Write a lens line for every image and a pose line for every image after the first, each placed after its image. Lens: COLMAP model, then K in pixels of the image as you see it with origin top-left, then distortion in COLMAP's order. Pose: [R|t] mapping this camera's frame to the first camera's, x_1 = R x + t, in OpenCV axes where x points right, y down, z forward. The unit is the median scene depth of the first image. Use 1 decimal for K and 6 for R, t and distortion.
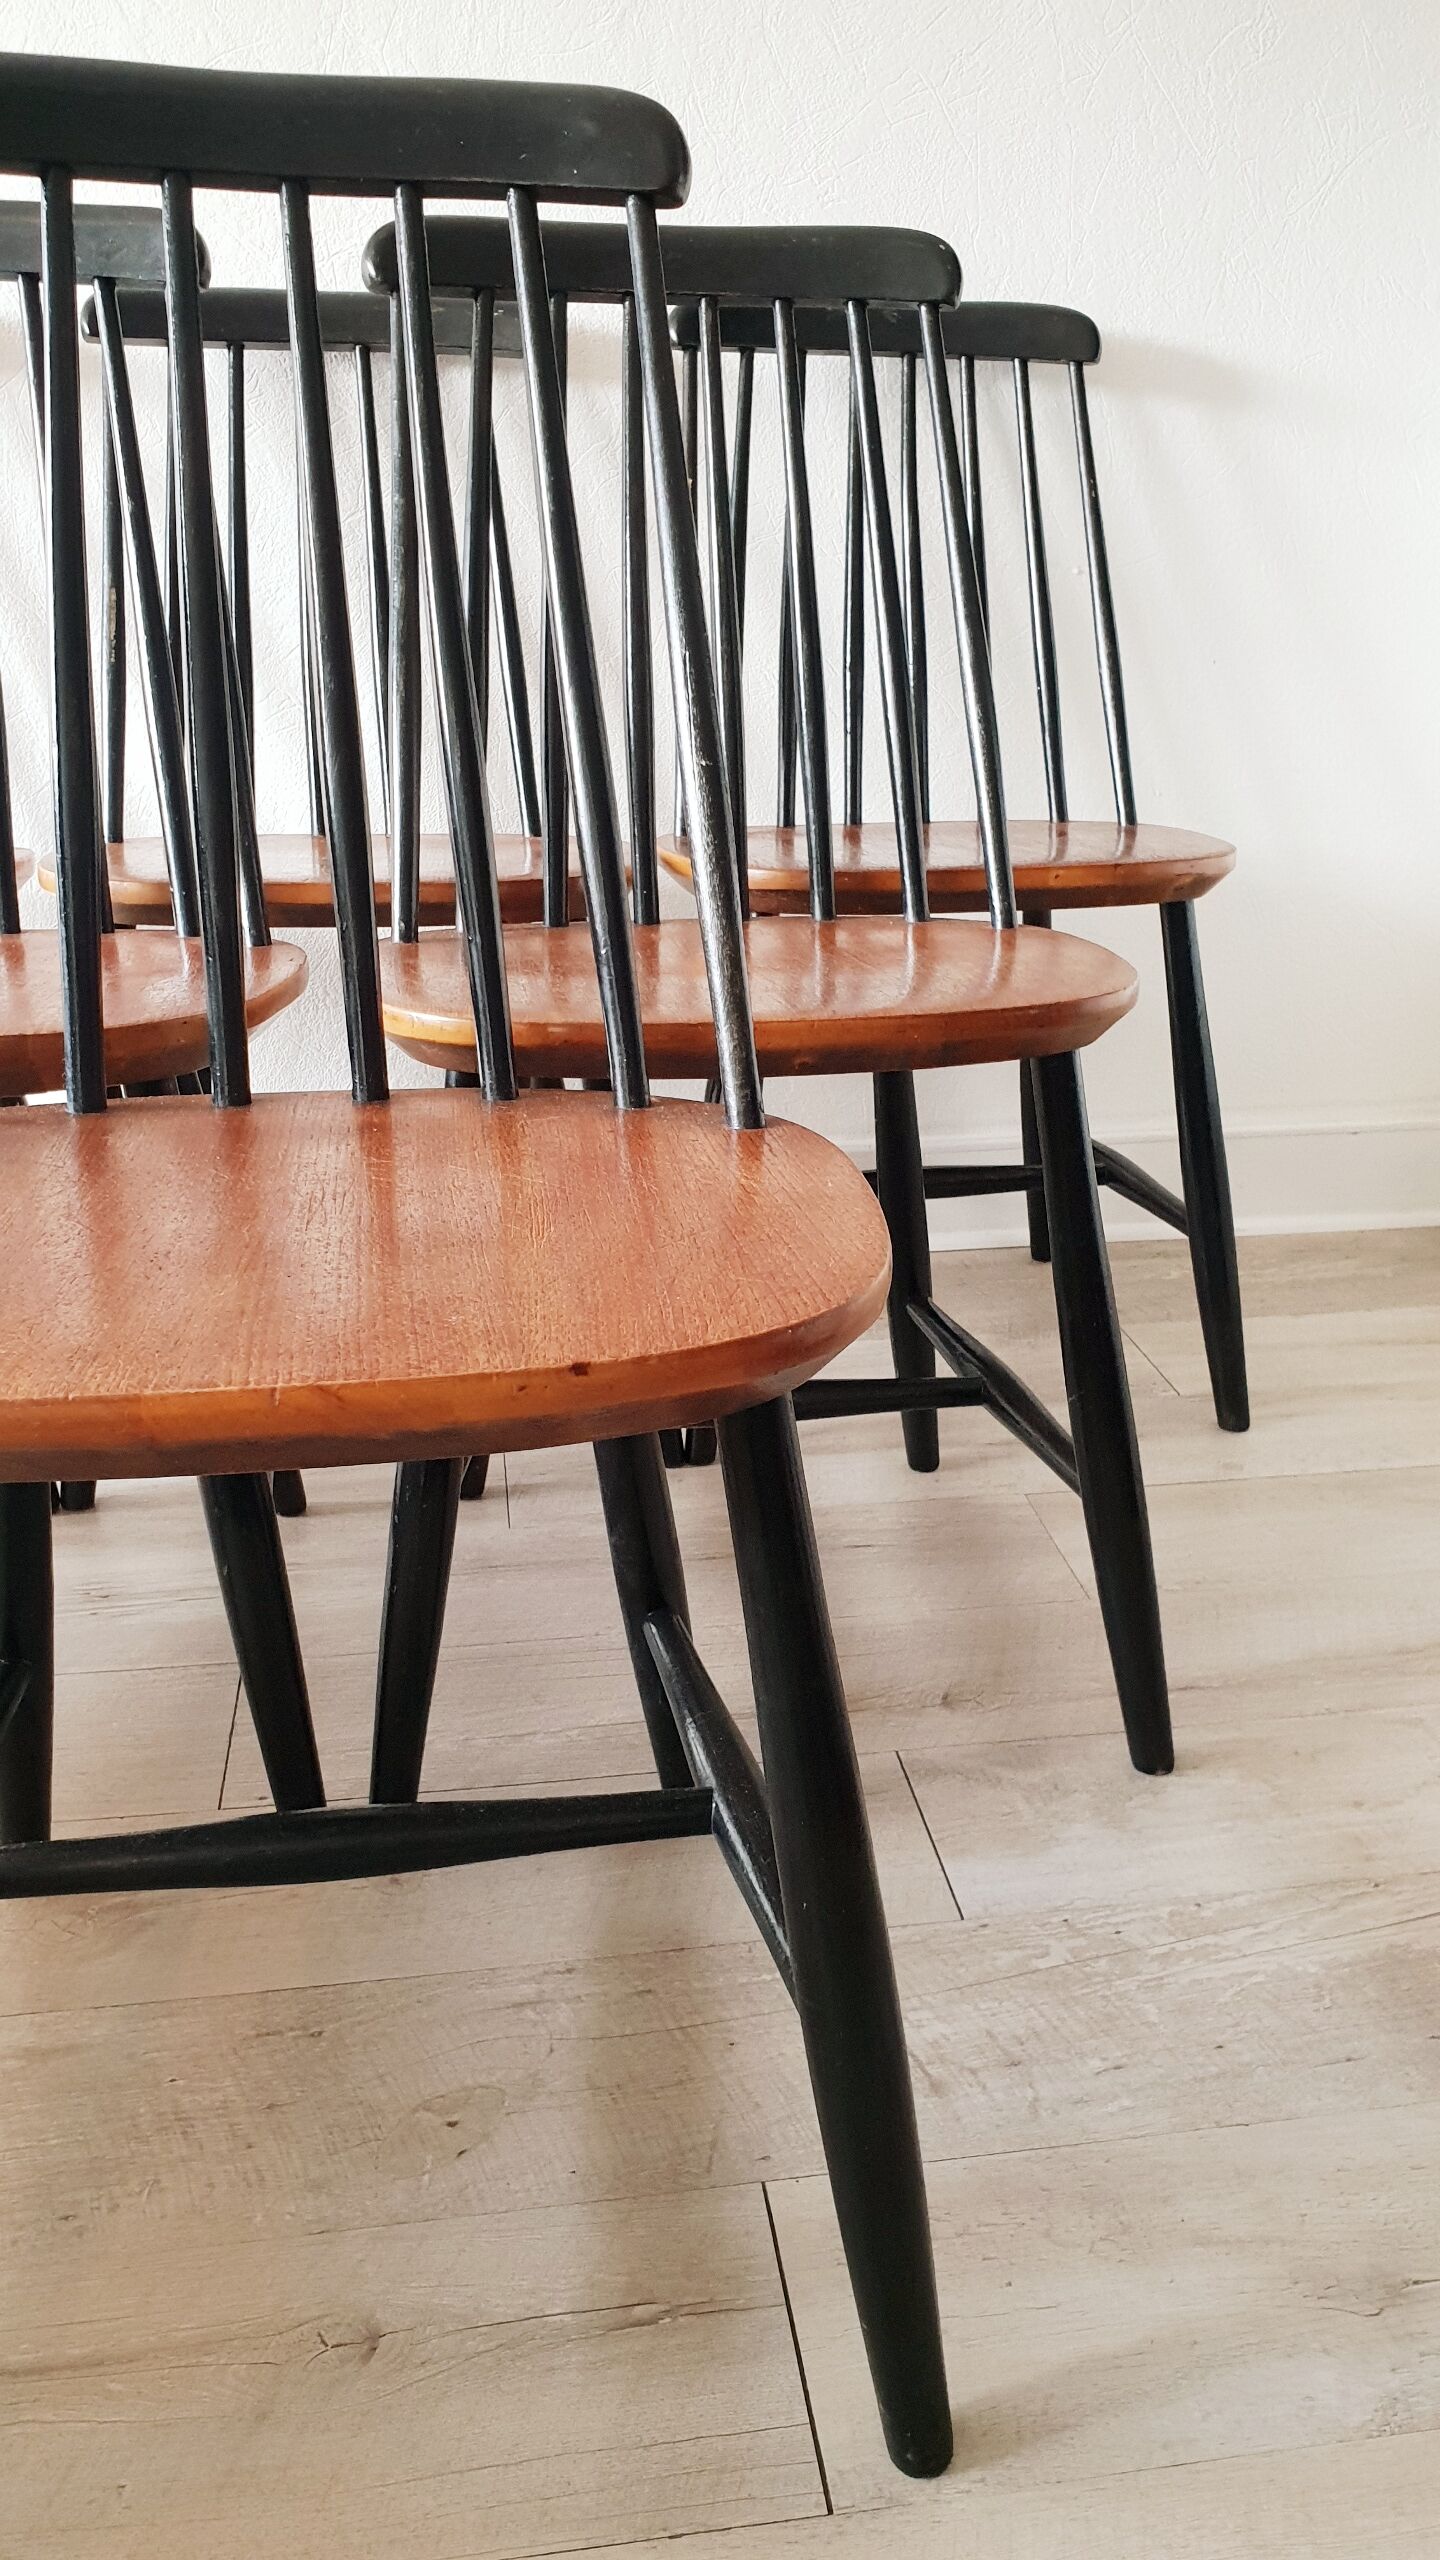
lens RADIAL K [[2008.0, 0, 764.0], [0, 2008.0, 1284.1], [0, 0, 1]] dist [0.020315, -0.016107]
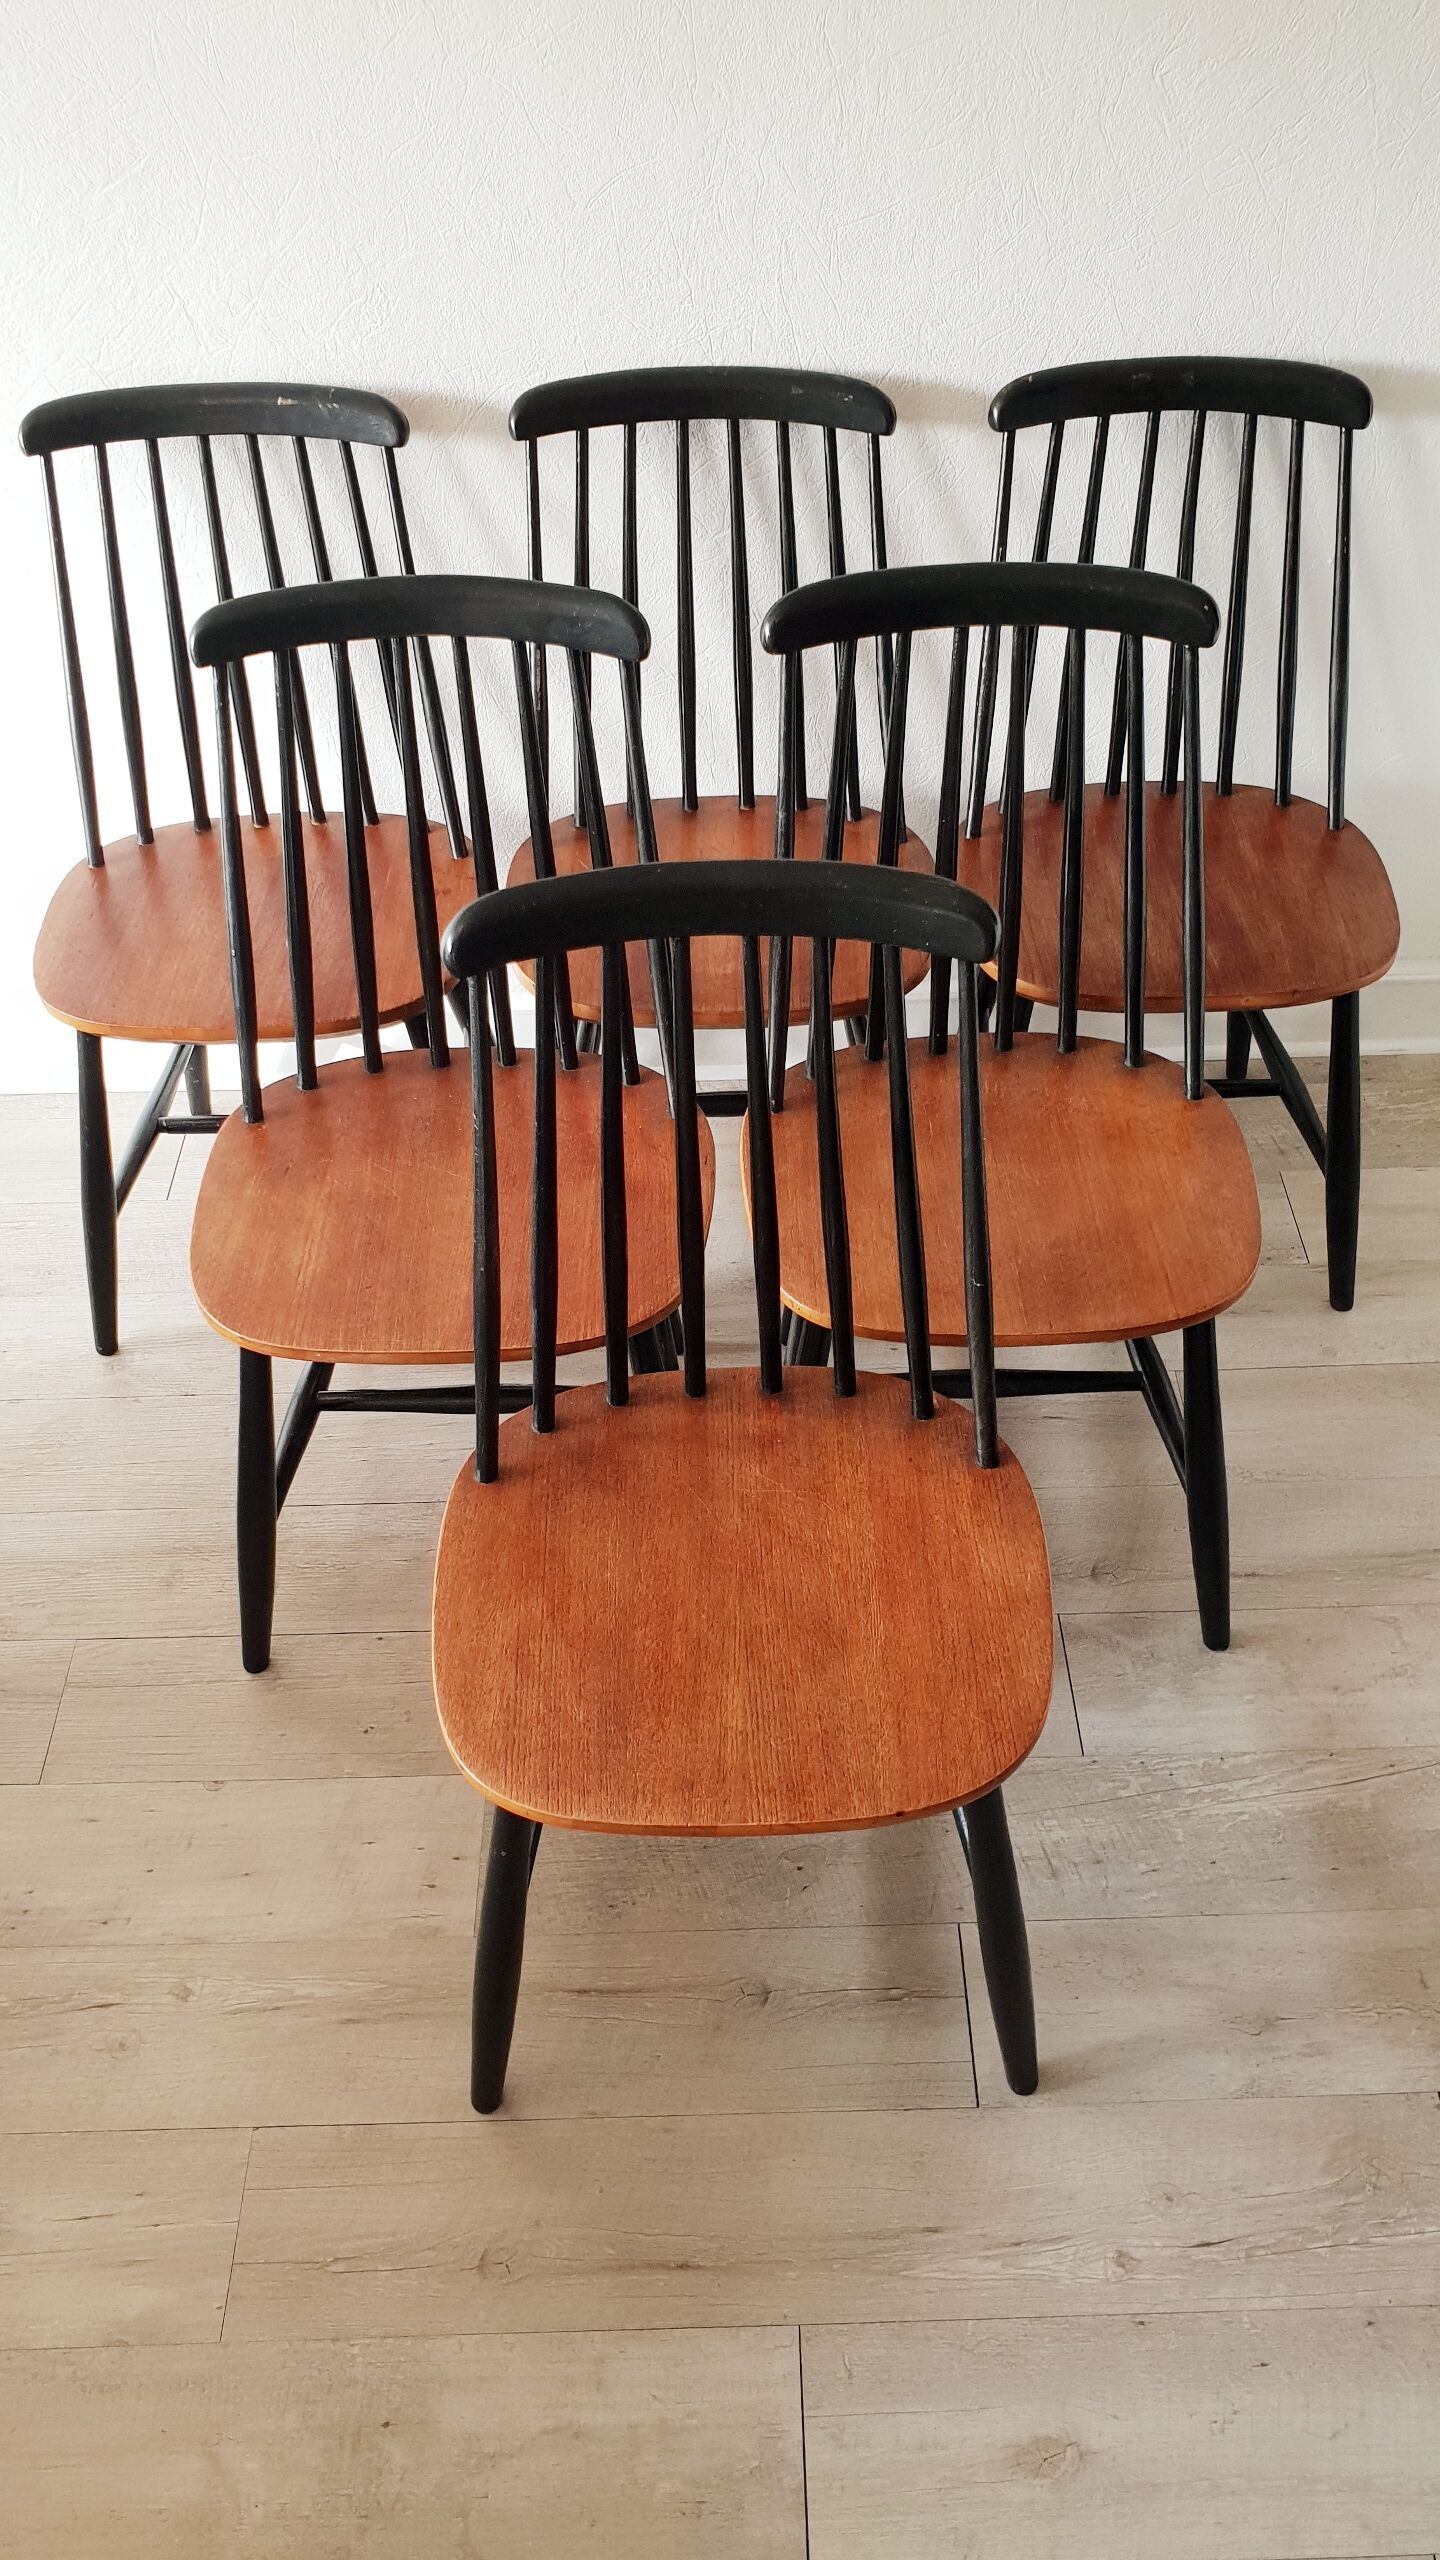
lens RADIAL K [[2008.0, 0, 742.8], [0, 2008.0, 1286.6], [0, 0, 1]] dist [0.020315, -0.016107]
pose [[0.991041, 0.078537, -0.108027, -0.041589], [-0.026425, 0.908149, 0.417811, -0.863652], [0.130919, -0.411213, 0.902089, -0.500530]]
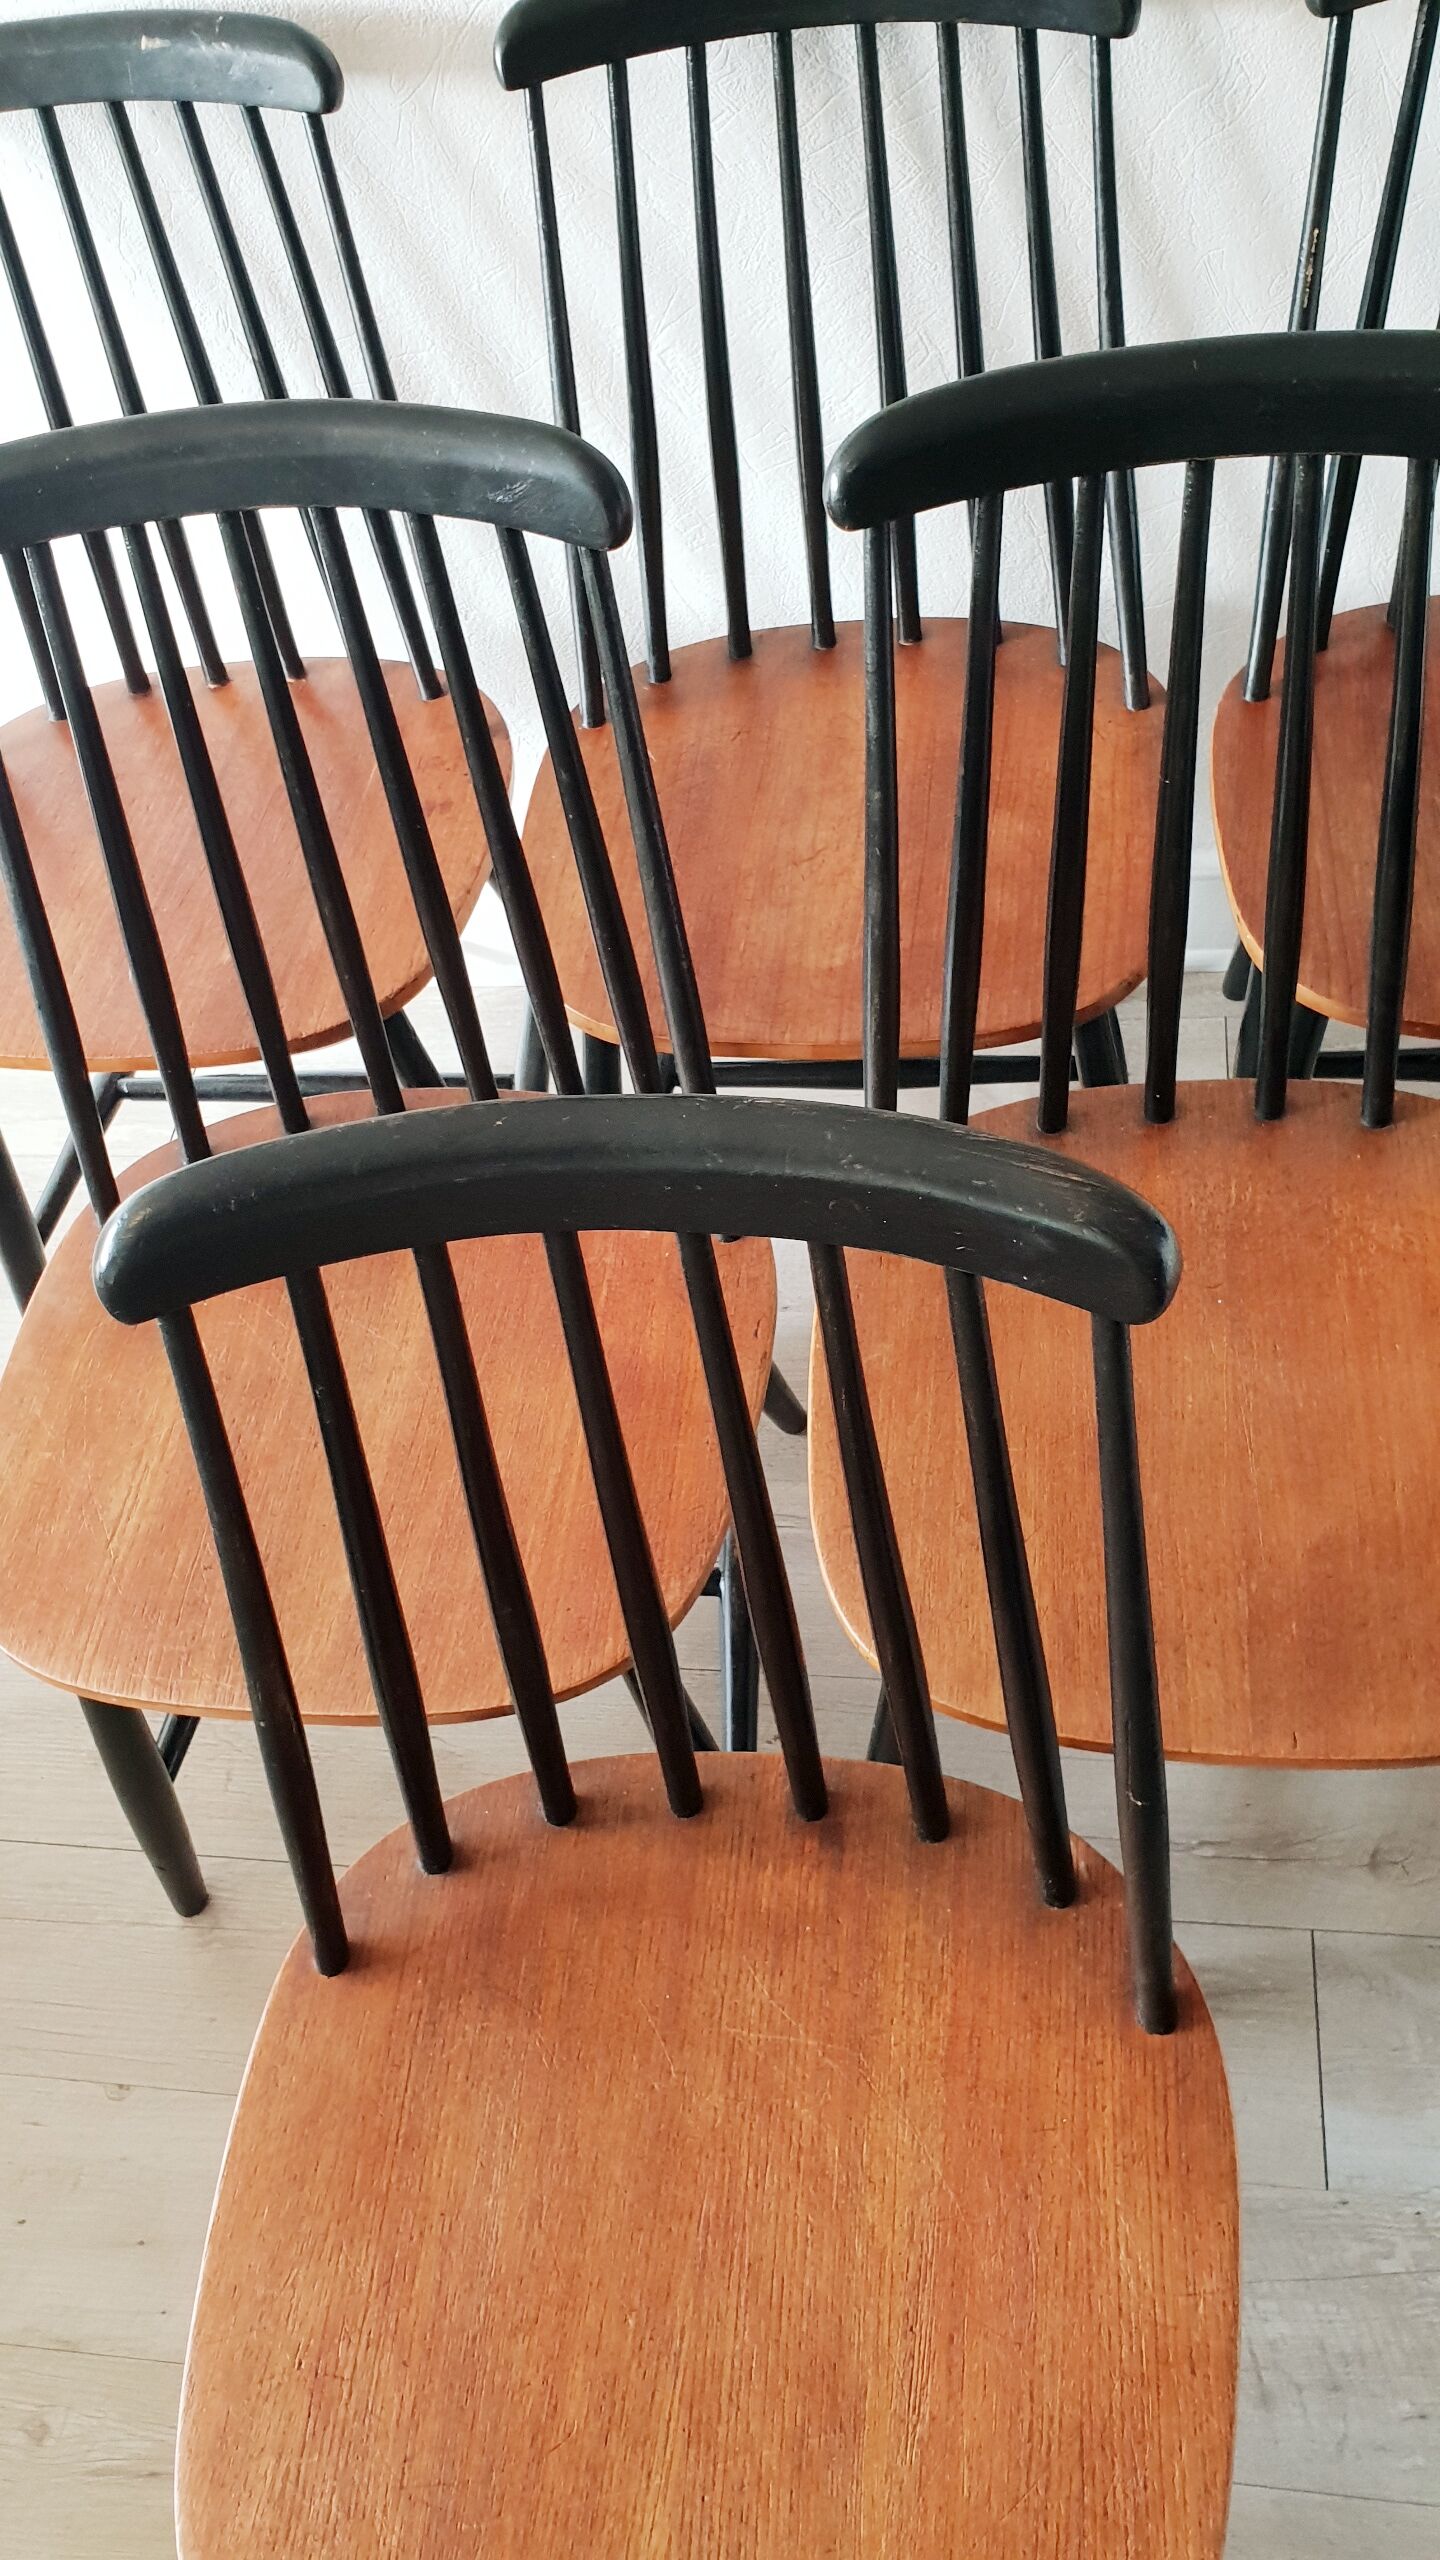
lens RADIAL K [[2008.0, 0, 722.5], [0, 2008.0, 1250.7], [0, 0, 1]] dist [0.020315, -0.016107]
pose [[0.956146, 0.133401, -0.260748, -0.004934], [0.043661, 0.815390, 0.577263, -0.913086], [0.289618, -0.563333, 0.773807, 0.326834]]
